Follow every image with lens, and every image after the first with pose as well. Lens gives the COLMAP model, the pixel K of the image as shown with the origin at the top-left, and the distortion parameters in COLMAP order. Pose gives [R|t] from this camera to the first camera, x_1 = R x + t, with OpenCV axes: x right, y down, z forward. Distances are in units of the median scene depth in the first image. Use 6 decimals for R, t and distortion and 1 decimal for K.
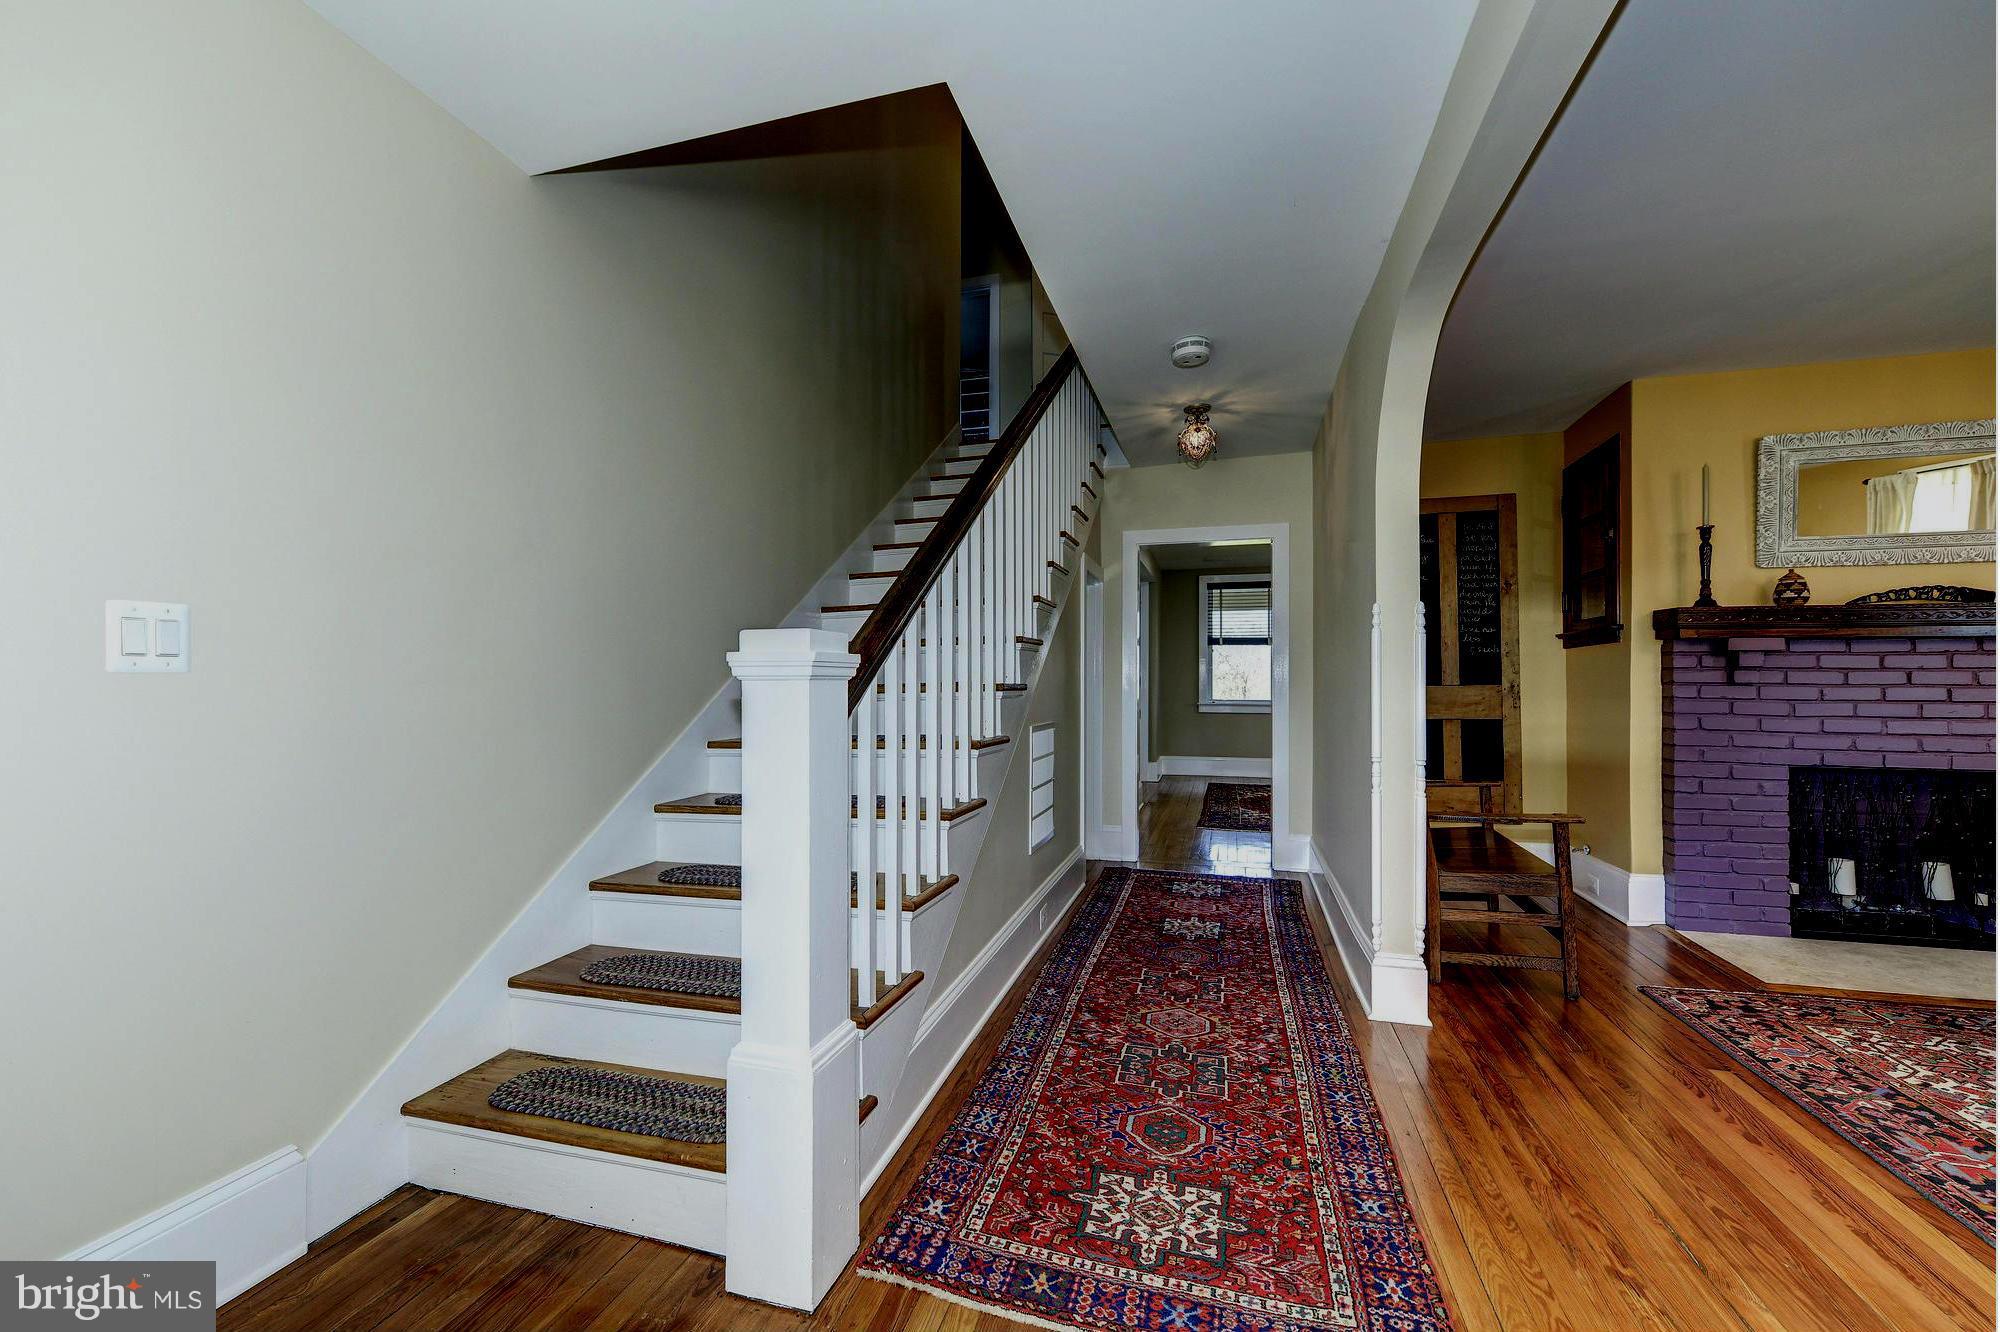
lens RADIAL K [[798.2, 0, 1003.7], [0, 798.2, 663.4], [0, 0, 1]] dist [-0.003493, 0.000029]
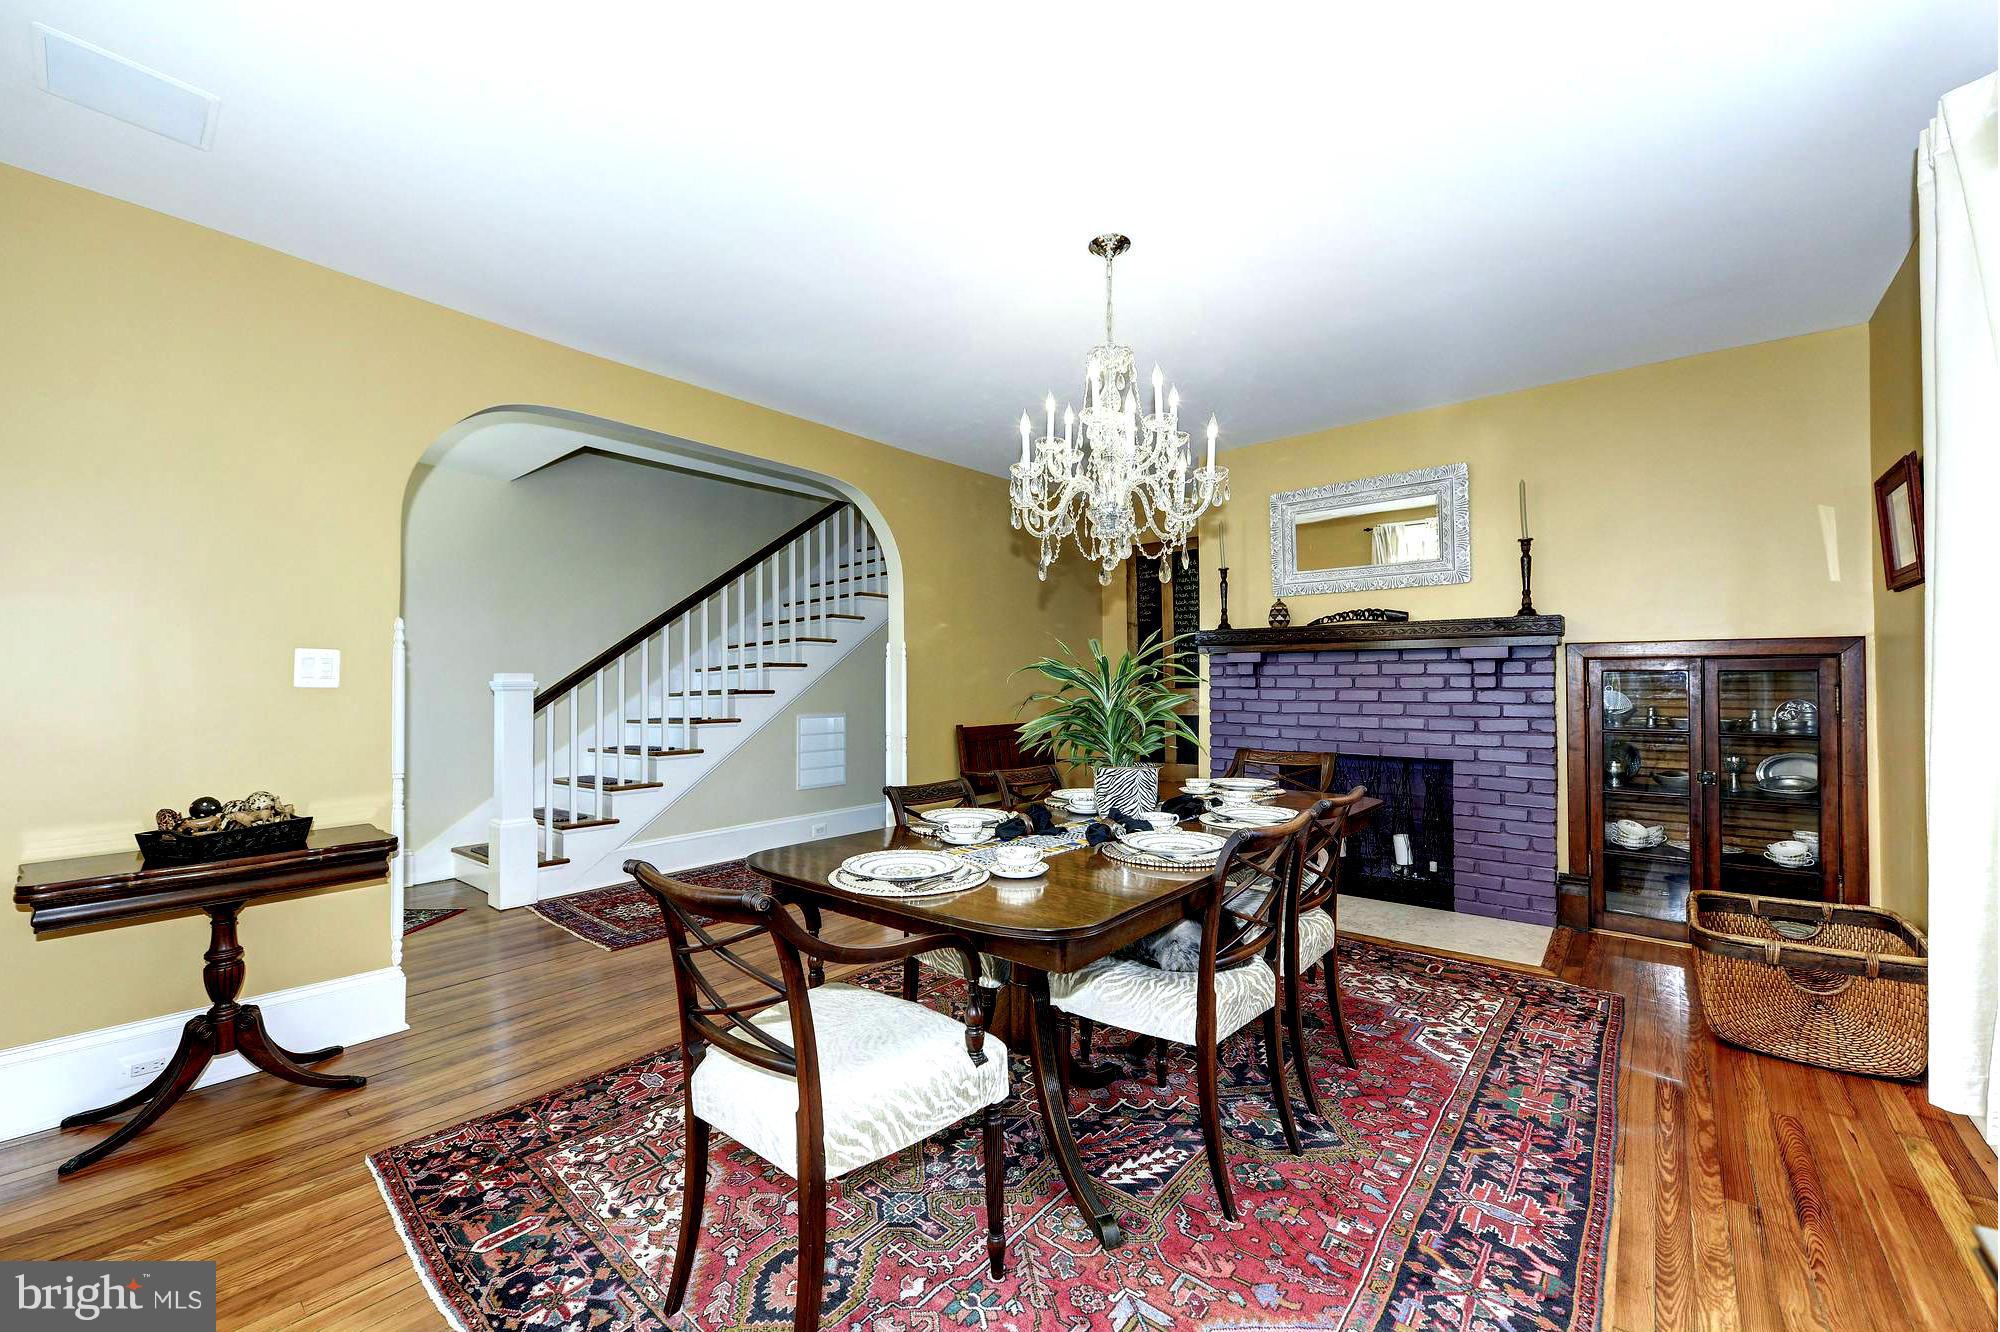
lens RADIAL K [[798.2, 0, 1000.2], [0, 798.2, 679.1], [0, 0, 1]] dist [-0.003493, 0.000029]
pose [[0.913785, -0.005852, -0.406156, 1.109282], [0.007684, 0.999966, 0.002882, 0.004733], [0.406125, -0.005755, 0.913799, -0.367255]]
